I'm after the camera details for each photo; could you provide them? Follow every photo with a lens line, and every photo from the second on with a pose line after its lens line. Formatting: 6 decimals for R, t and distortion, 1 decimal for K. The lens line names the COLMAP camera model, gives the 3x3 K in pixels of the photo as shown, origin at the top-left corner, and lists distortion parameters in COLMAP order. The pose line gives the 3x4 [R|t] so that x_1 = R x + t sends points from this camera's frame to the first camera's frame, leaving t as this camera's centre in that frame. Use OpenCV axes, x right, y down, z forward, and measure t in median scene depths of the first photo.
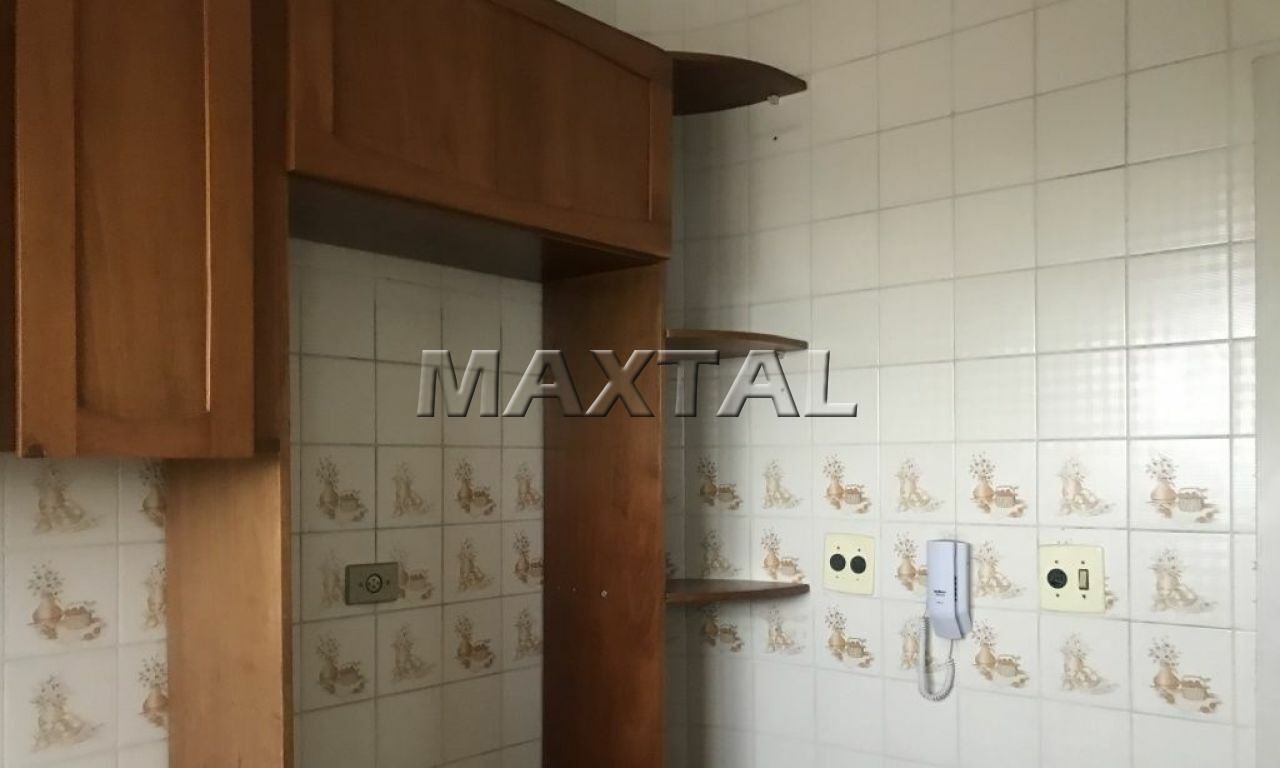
lens RADIAL K [[1102.4, 0, 627.4], [0, 1102.4, 387.8], [0, 0, 1]] dist [-0.003690, -0.009065]
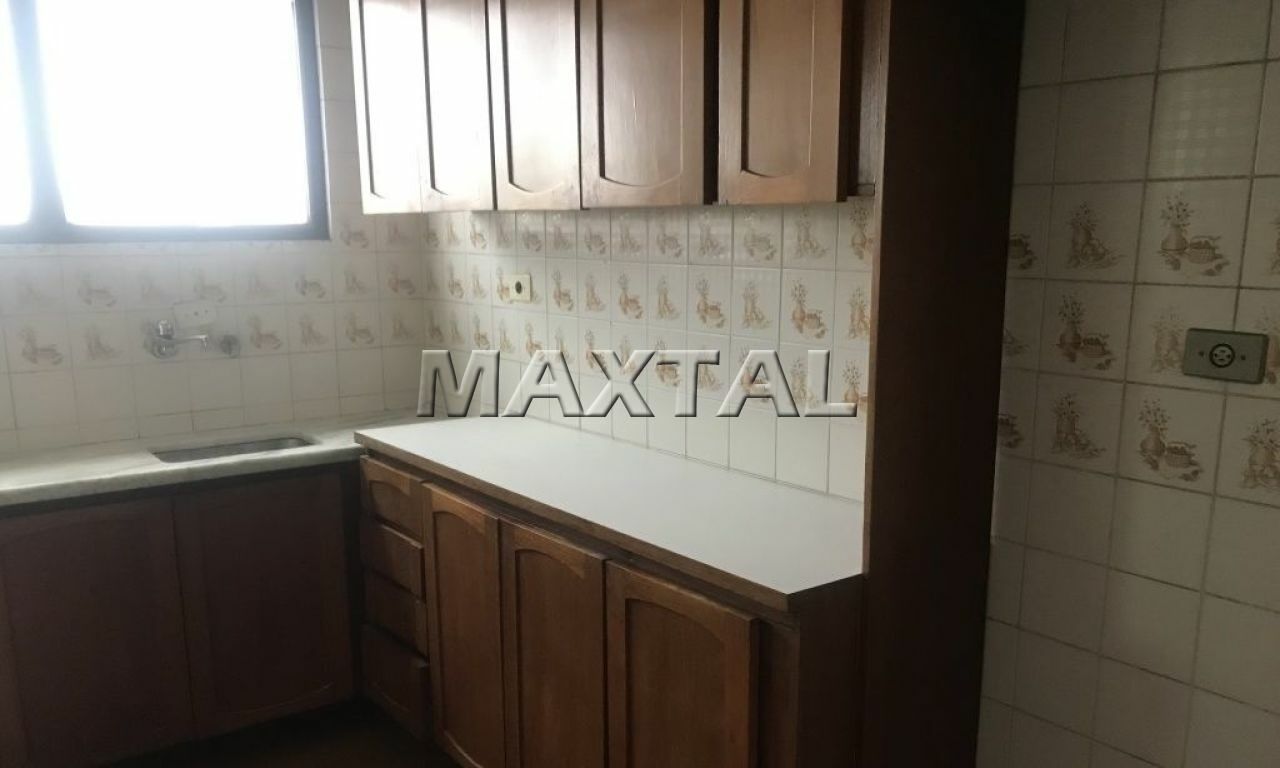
lens RADIAL K [[1102.4, 0, 627.4], [0, 1102.4, 388.3], [0, 0, 1]] dist [-0.003690, -0.009065]
pose [[-0.226505, 0.156705, -0.961322, 0.642727], [0.081223, 0.986574, 0.141684, 0.055534], [0.970618, -0.045989, -0.236192, 0.788300]]
